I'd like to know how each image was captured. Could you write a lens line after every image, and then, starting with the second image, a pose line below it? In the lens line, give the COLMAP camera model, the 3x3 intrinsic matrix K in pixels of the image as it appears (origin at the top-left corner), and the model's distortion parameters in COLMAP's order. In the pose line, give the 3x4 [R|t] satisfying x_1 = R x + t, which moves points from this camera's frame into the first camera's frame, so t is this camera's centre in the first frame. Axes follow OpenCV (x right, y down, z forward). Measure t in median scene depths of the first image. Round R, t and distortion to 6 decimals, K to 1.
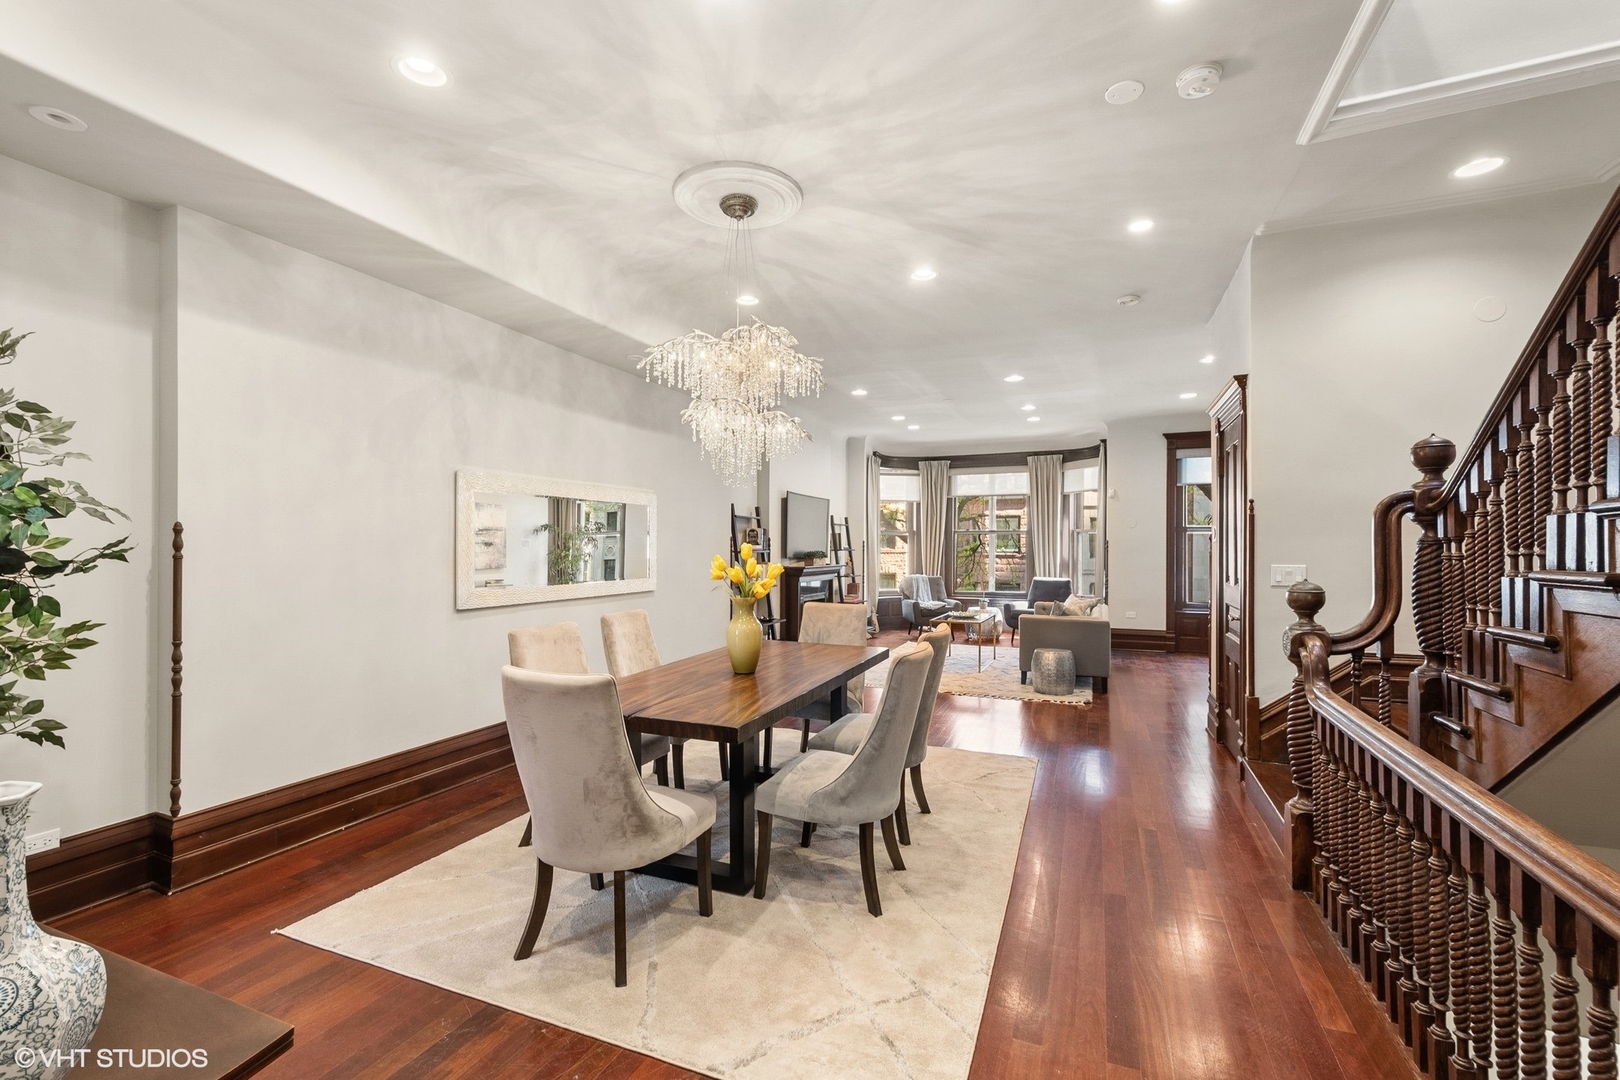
lens RADIAL K [[706.5, 0, 799.5], [0, 706.5, 548.1], [0, 0, 1]] dist [0.009957, -0.003162]
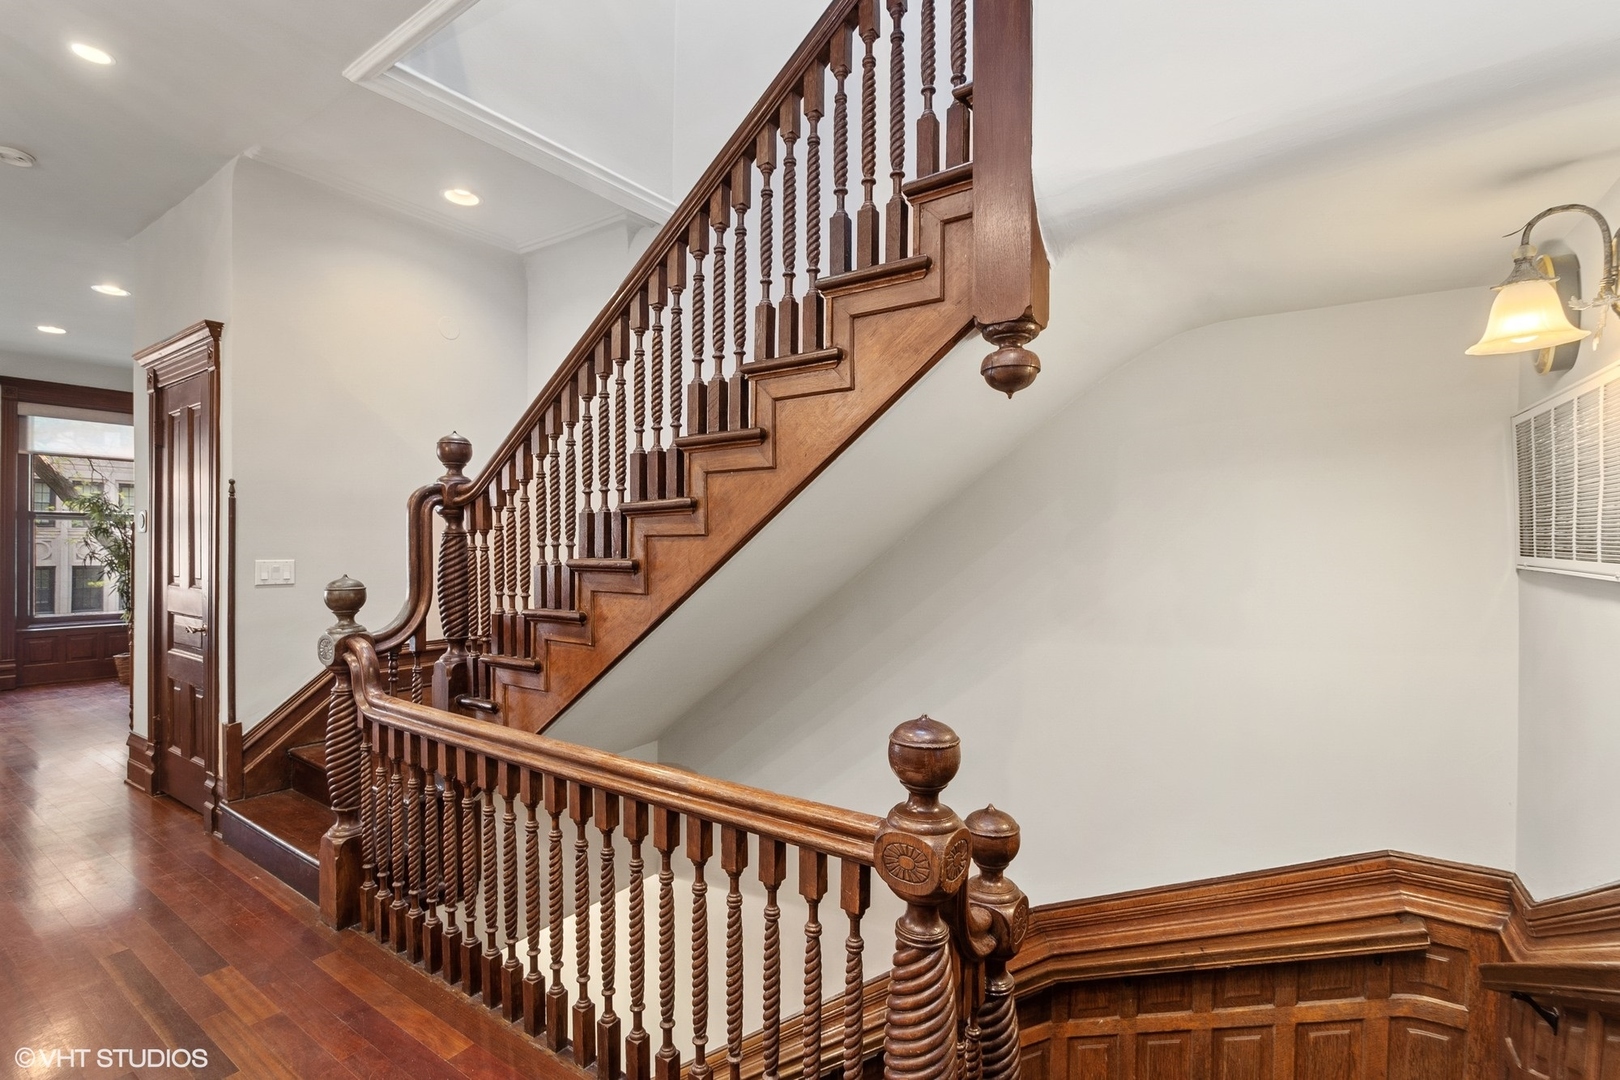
lens RADIAL K [[742.4, 0, 806.8], [0, 742.4, 549.3], [0, 0, 1]] dist [-0.008479, -0.000623]
pose [[0.207395, -0.005664, 0.978241, -0.050647], [-0.002082, 0.999978, 0.006231, 0.004023], [-0.978255, -0.003329, 0.207379, 0.189536]]
